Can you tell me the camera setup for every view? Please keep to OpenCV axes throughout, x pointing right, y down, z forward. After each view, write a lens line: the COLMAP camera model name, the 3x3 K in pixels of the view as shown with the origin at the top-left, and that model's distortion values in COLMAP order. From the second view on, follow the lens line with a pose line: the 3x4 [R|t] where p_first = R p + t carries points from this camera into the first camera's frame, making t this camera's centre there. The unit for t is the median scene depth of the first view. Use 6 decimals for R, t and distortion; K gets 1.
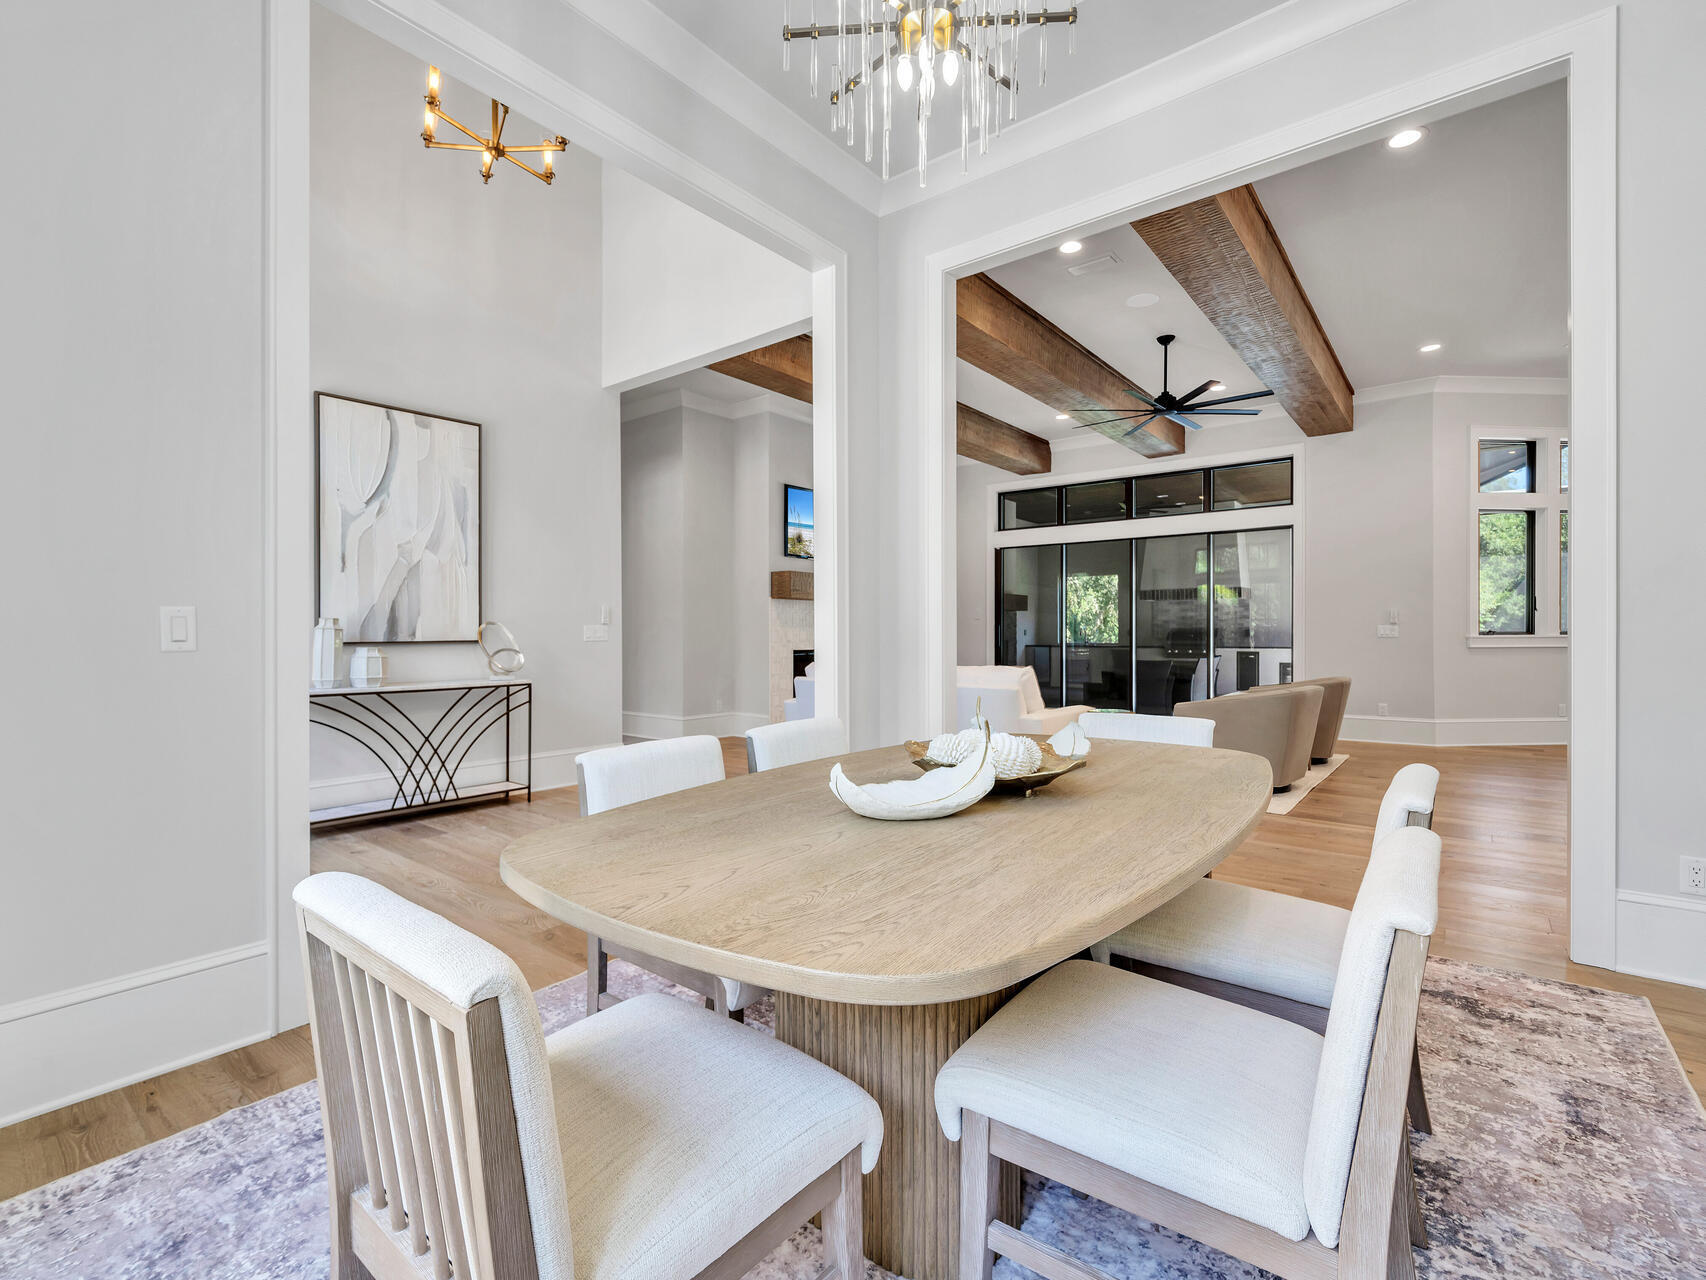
lens RADIAL K [[801.2, 0, 809.7], [0, 801.2, 647.1], [0, 0, 1]] dist [-0.000449, -0.000128]
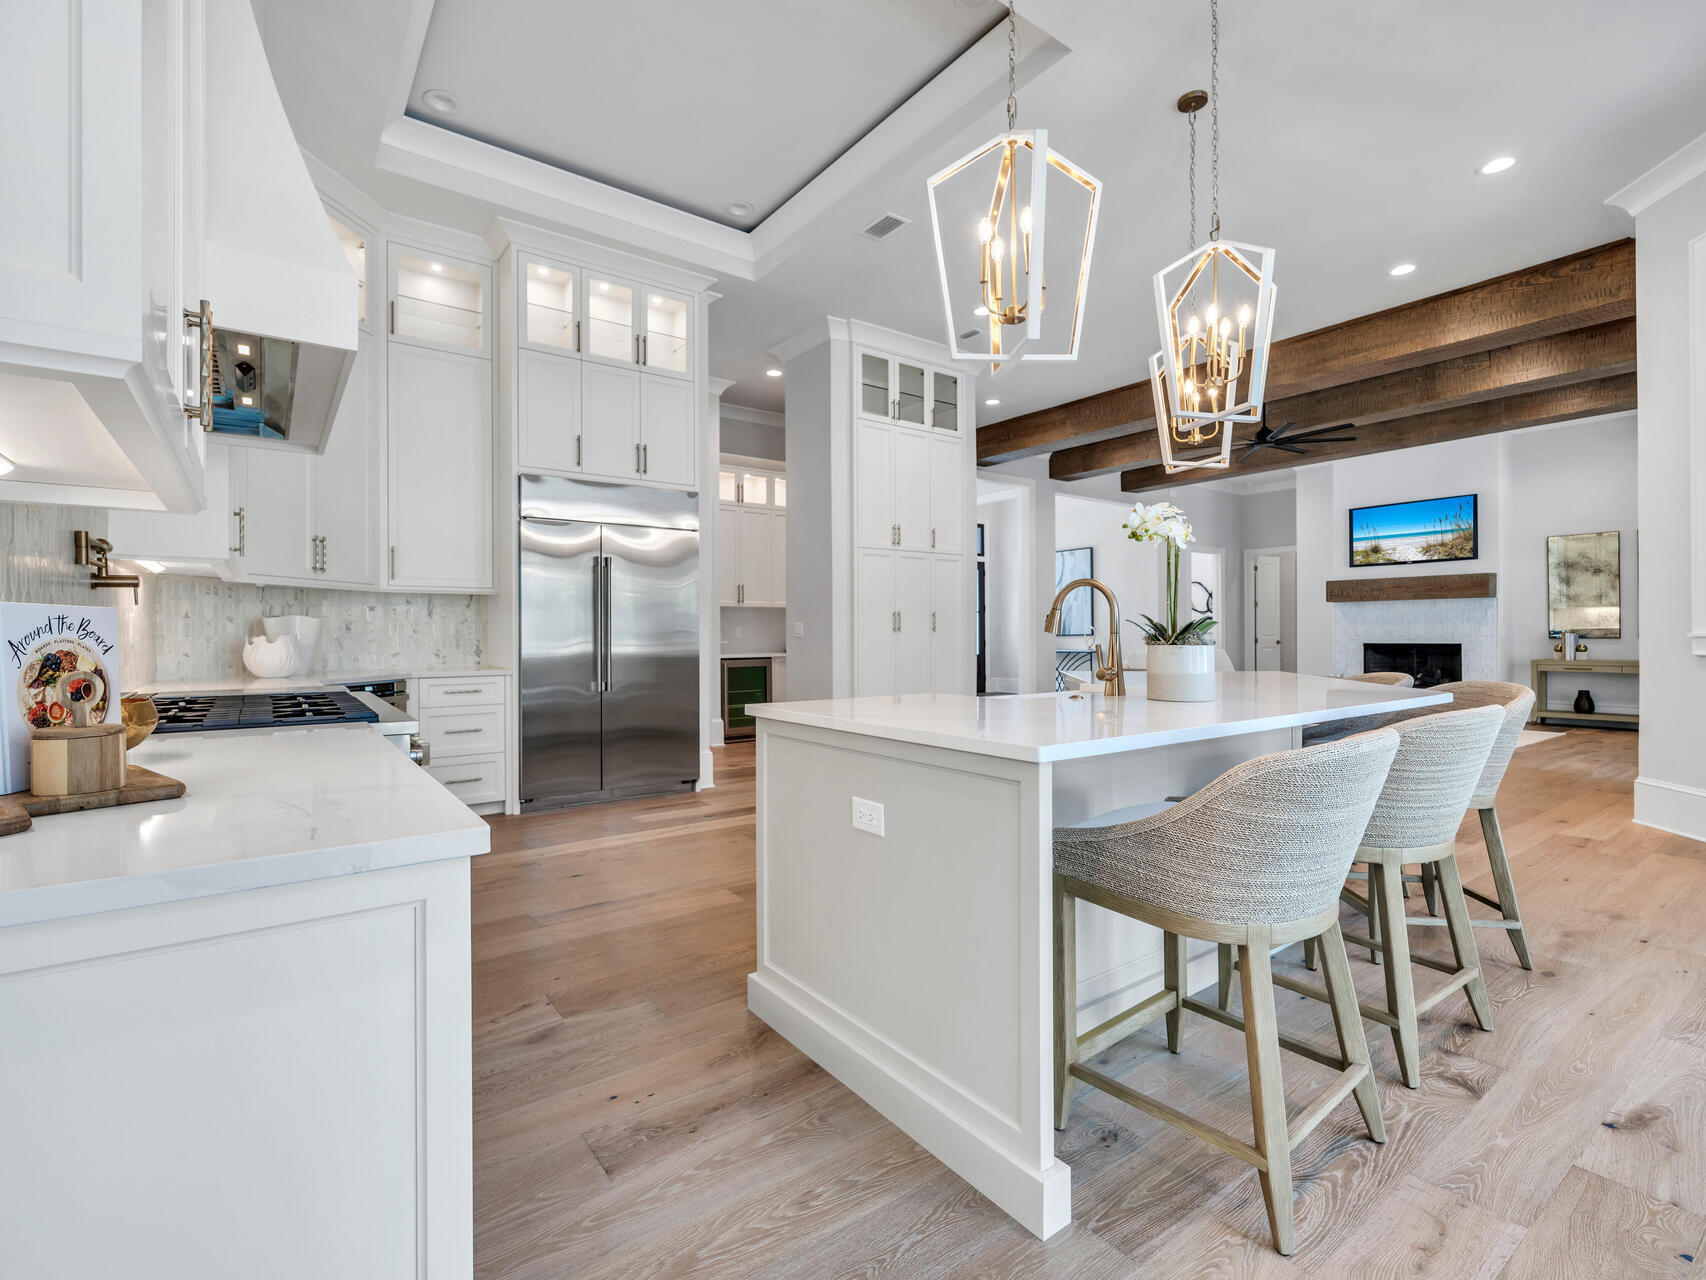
lens RADIAL K [[801.2, 0, 836.5], [0, 801.2, 648.5], [0, 0, 1]] dist [-0.000449, -0.000128]
pose [[-0.258859, 0.026844, -0.965542, 1.170509], [-0.004628, 0.999568, 0.029031, -0.017353], [0.965904, 0.011984, -0.258623, 0.473403]]
